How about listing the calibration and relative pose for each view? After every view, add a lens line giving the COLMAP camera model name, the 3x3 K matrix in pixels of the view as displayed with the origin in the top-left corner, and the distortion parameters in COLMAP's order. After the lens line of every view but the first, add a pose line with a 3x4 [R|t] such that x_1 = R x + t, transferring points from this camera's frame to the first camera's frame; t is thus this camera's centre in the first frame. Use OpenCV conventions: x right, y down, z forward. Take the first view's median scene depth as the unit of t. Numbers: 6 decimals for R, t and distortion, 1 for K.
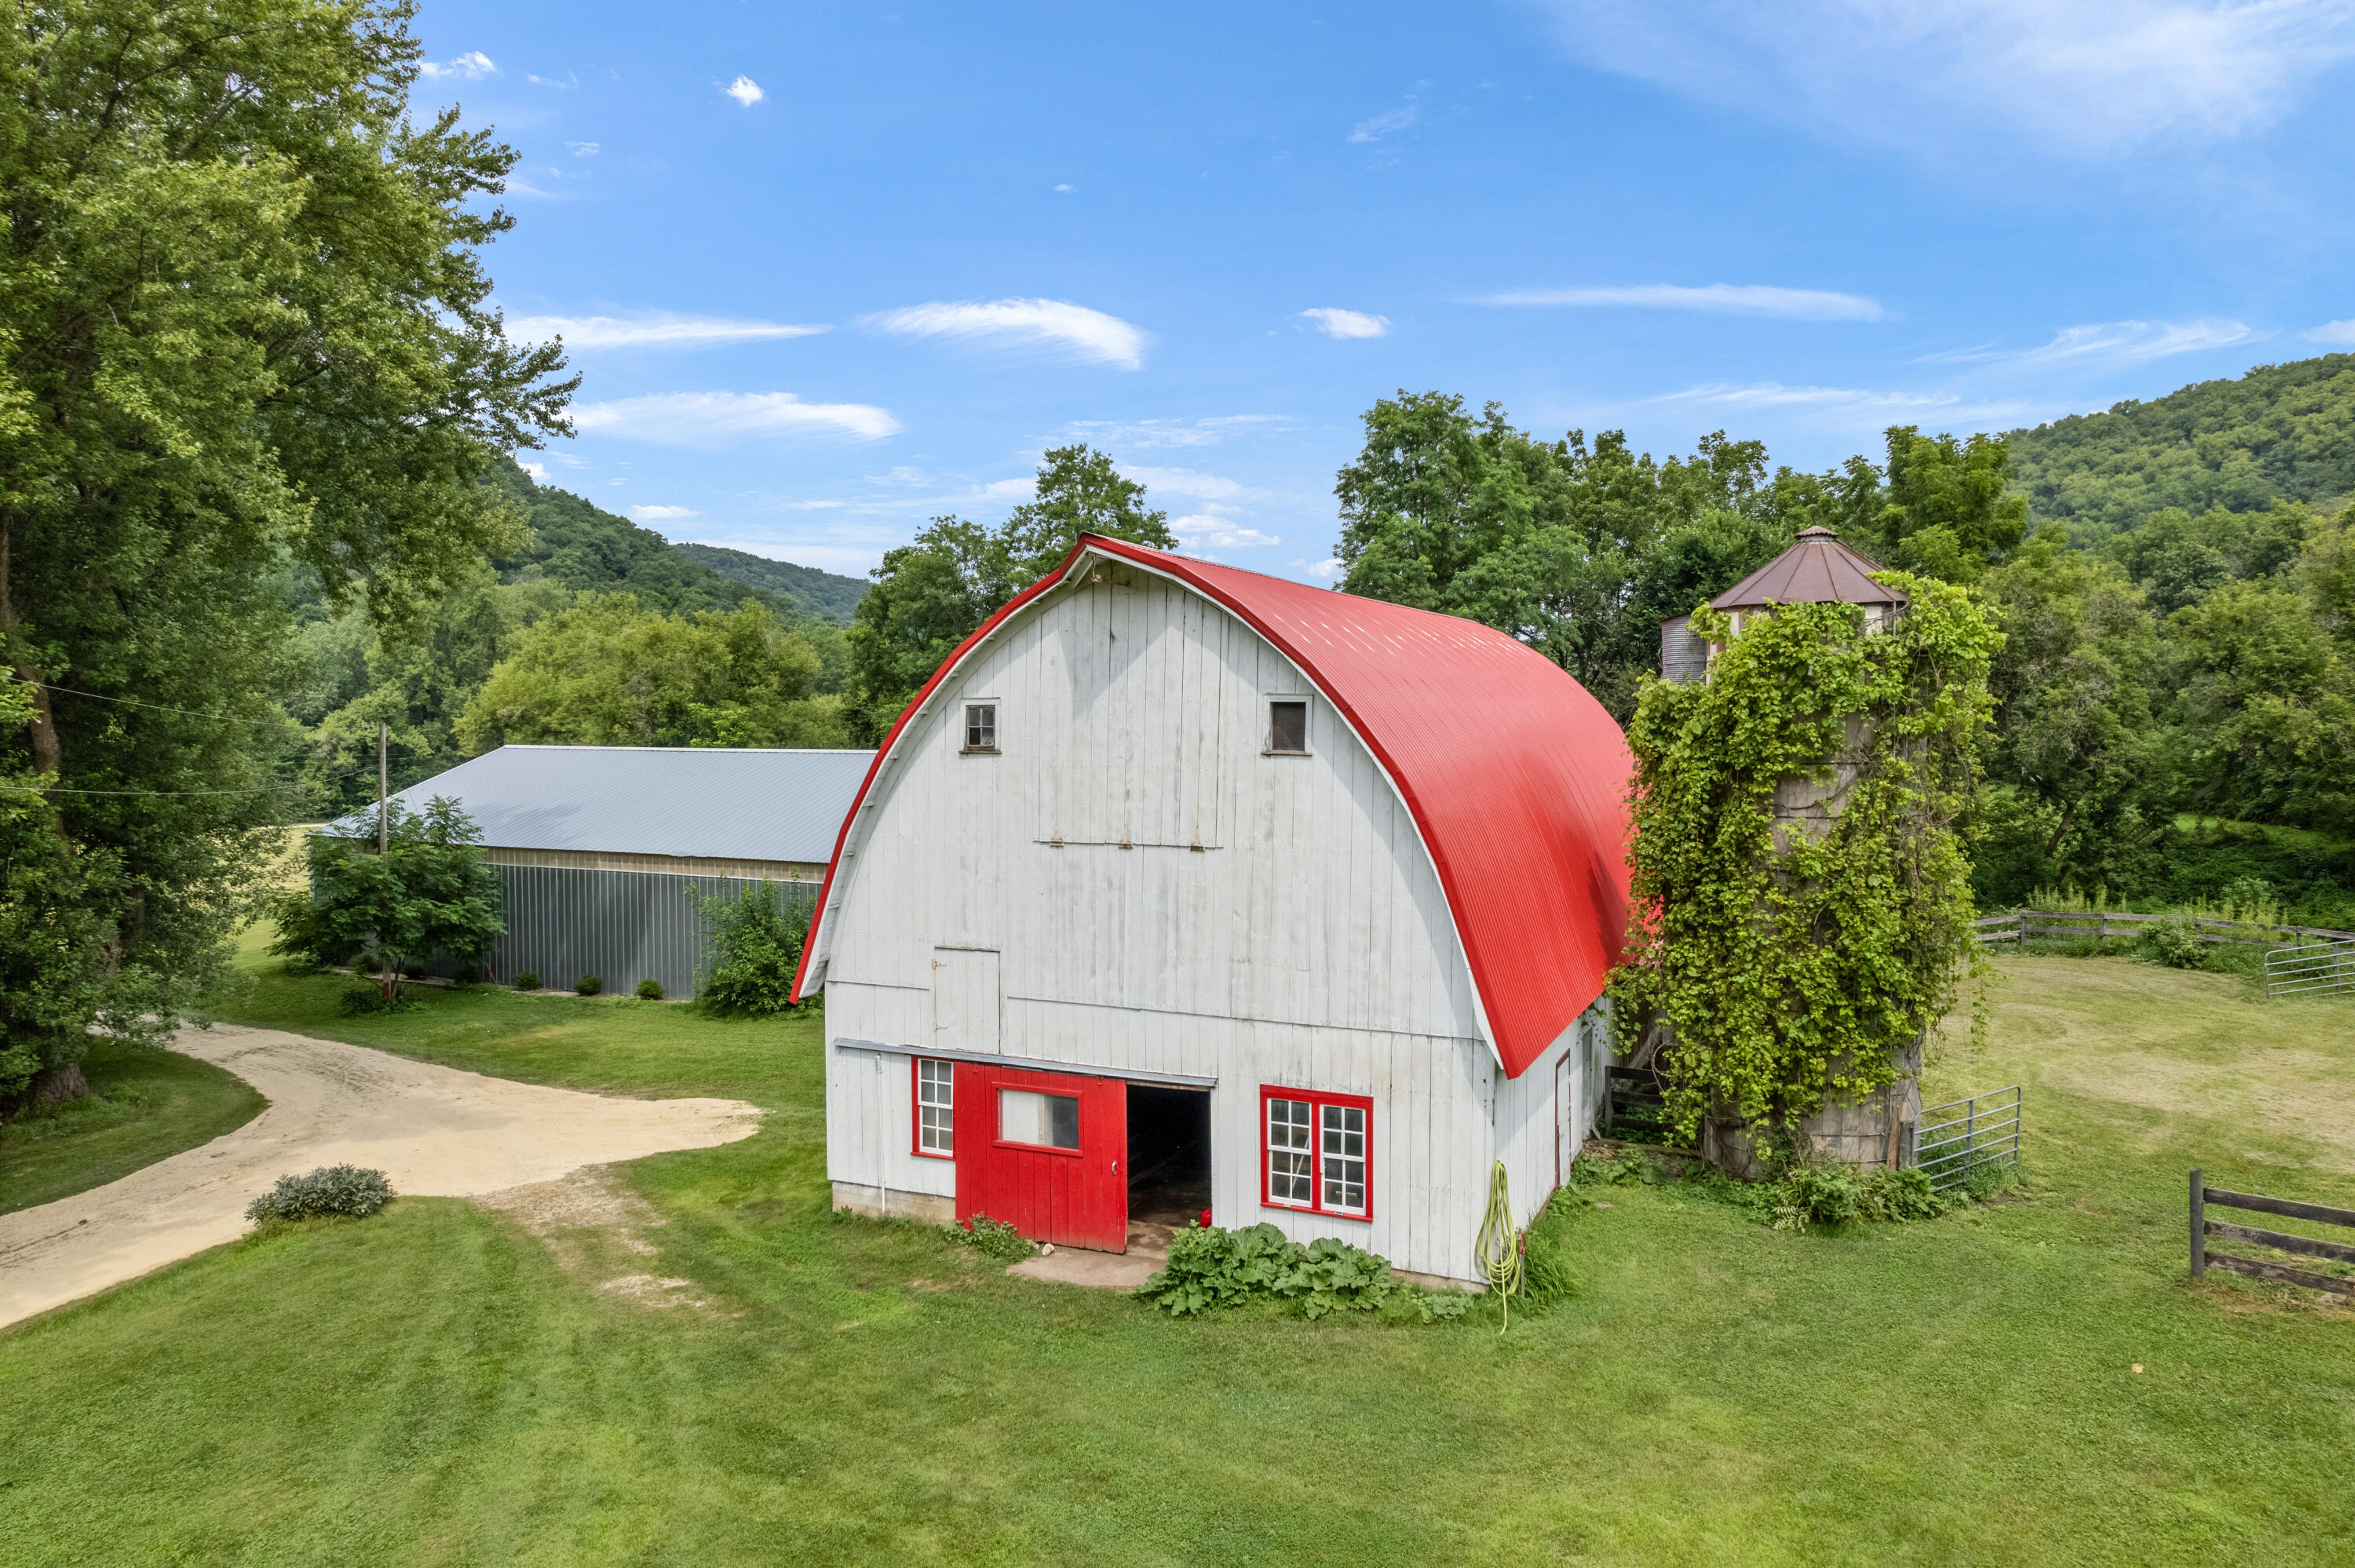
lens RADIAL K [[1508.8, 0, 1177.5], [0, 1508.8, 784.0], [0, 0, 1]] dist [-0.070461, 0.064613]
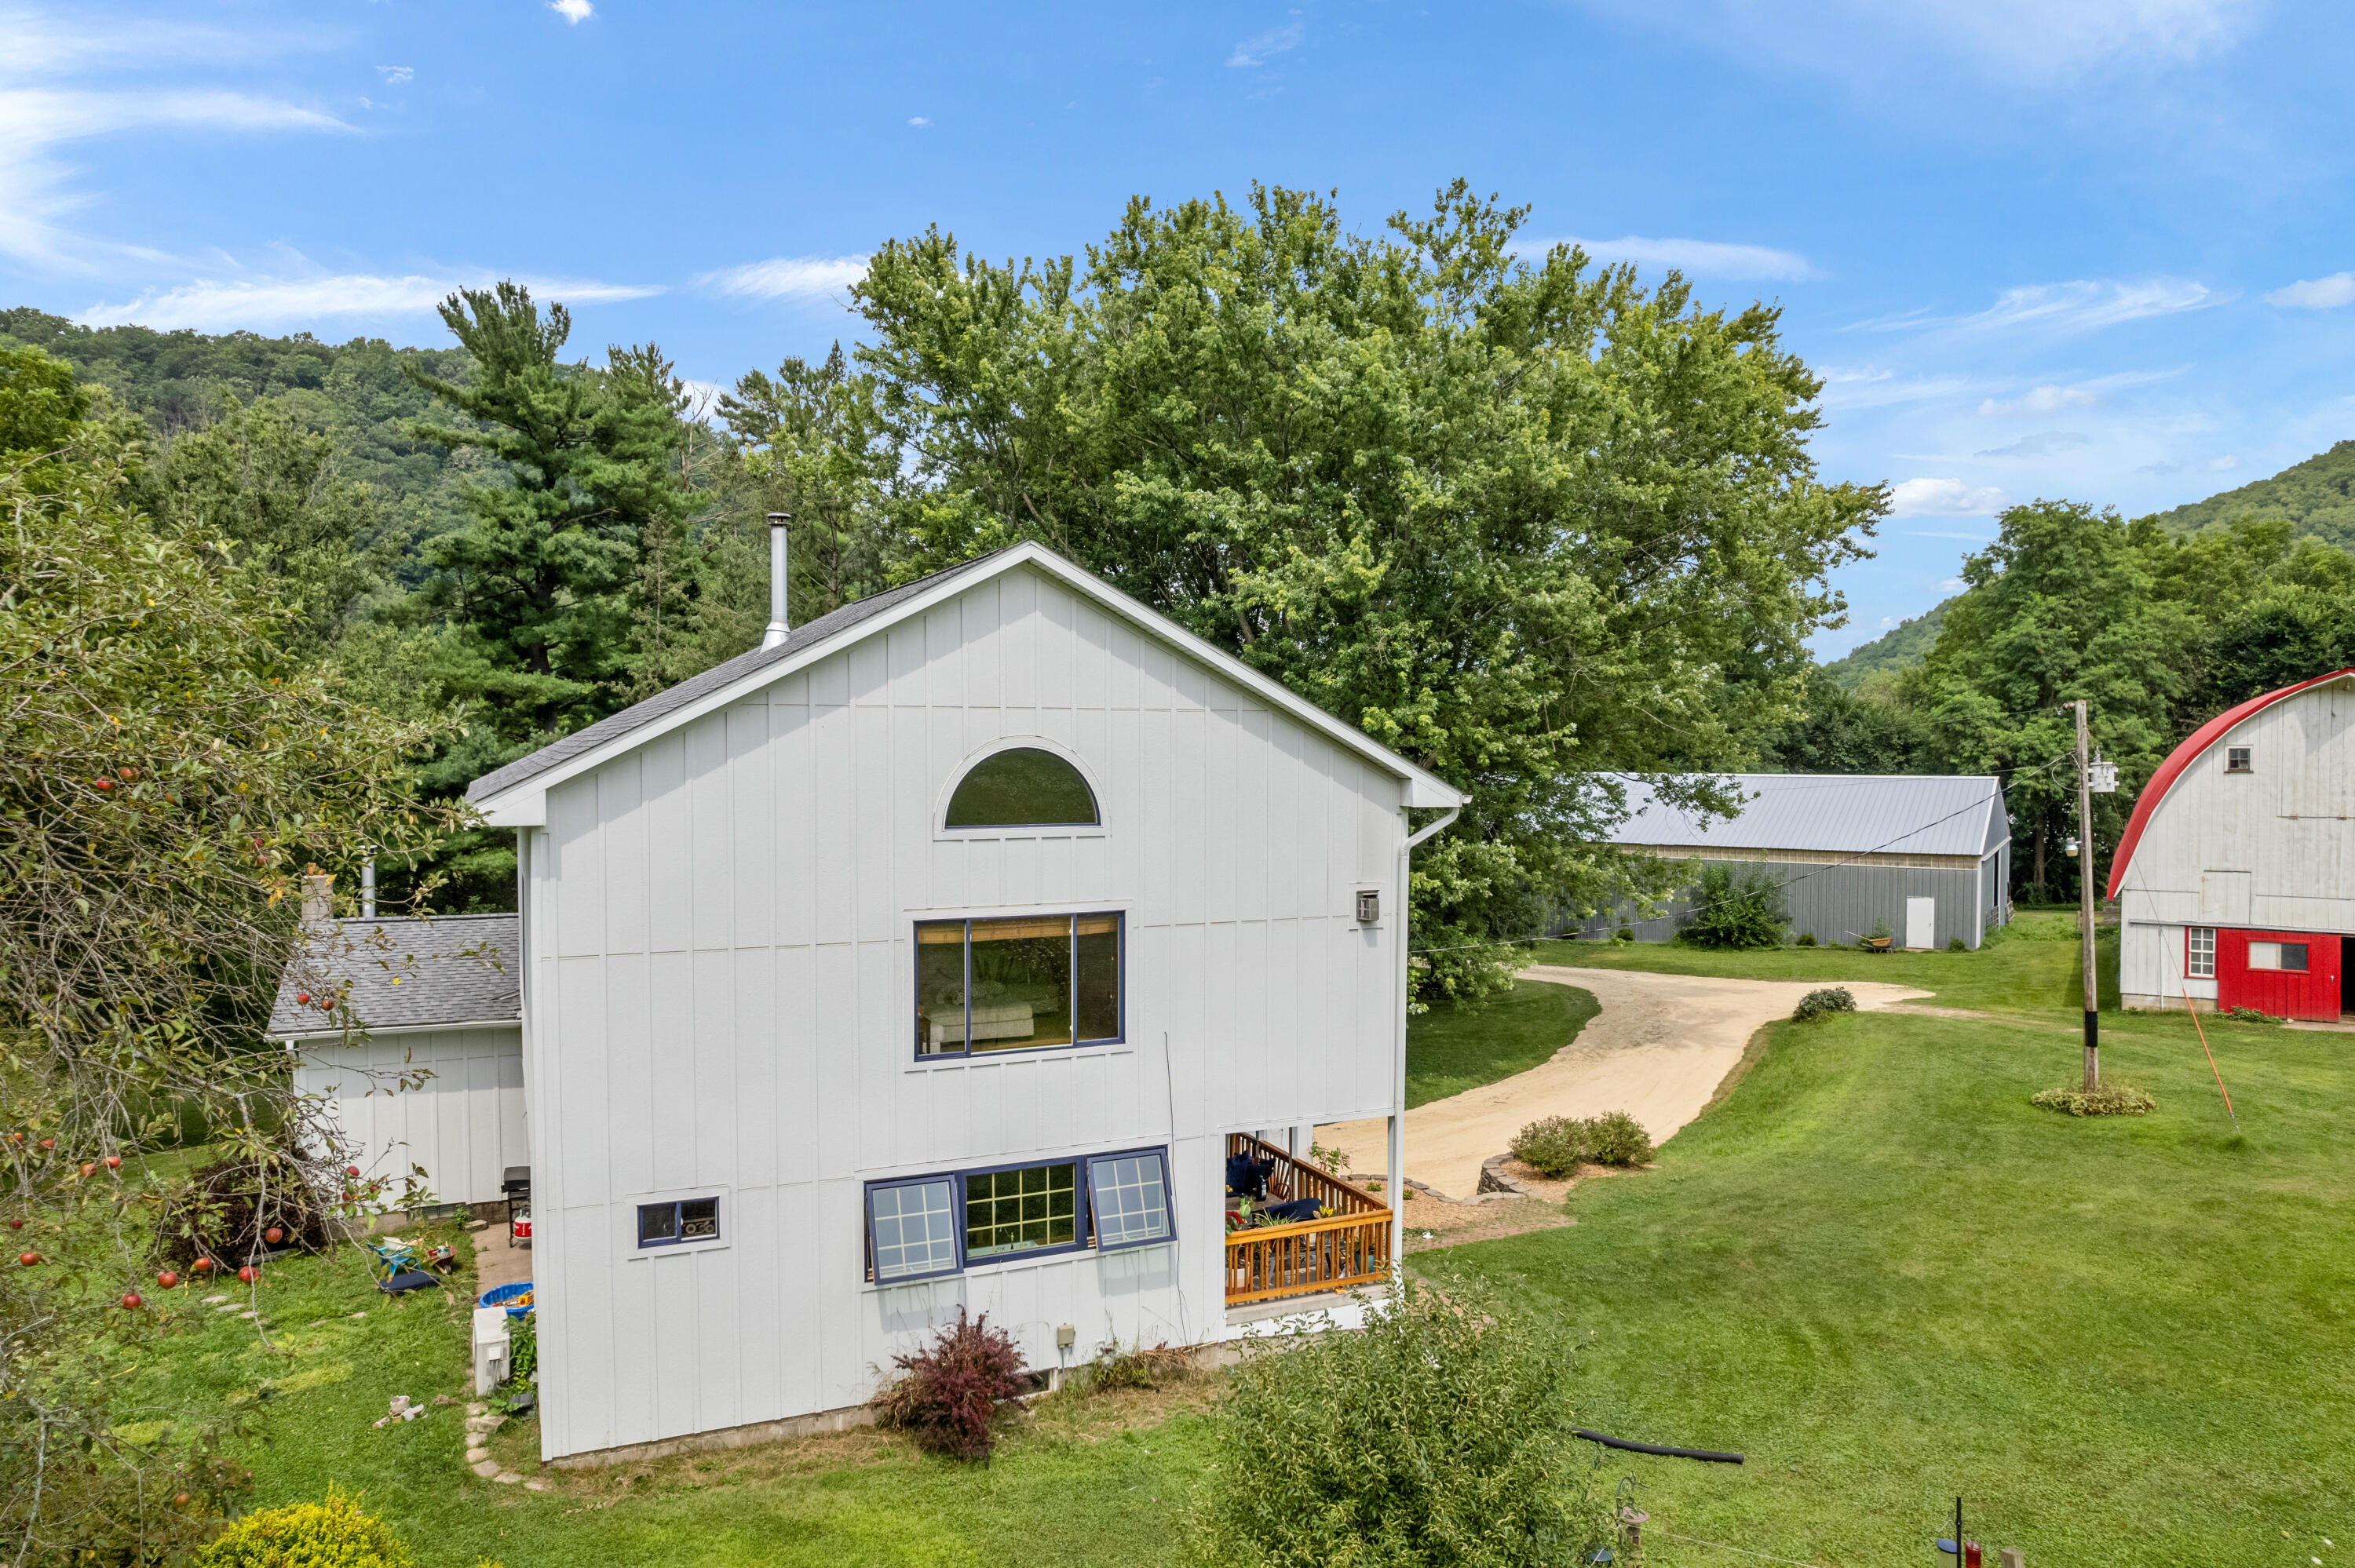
lens RADIAL K [[1508.8, 0, 1177.5], [0, 1508.8, 784.0], [0, 0, 1]] dist [-0.070461, 0.064613]
pose [[0.990258, 0.003986, -0.139190, -0.498949], [-0.006517, 0.999822, -0.017731, 0.015460], [0.139094, 0.018466, 0.990107, -0.453877]]
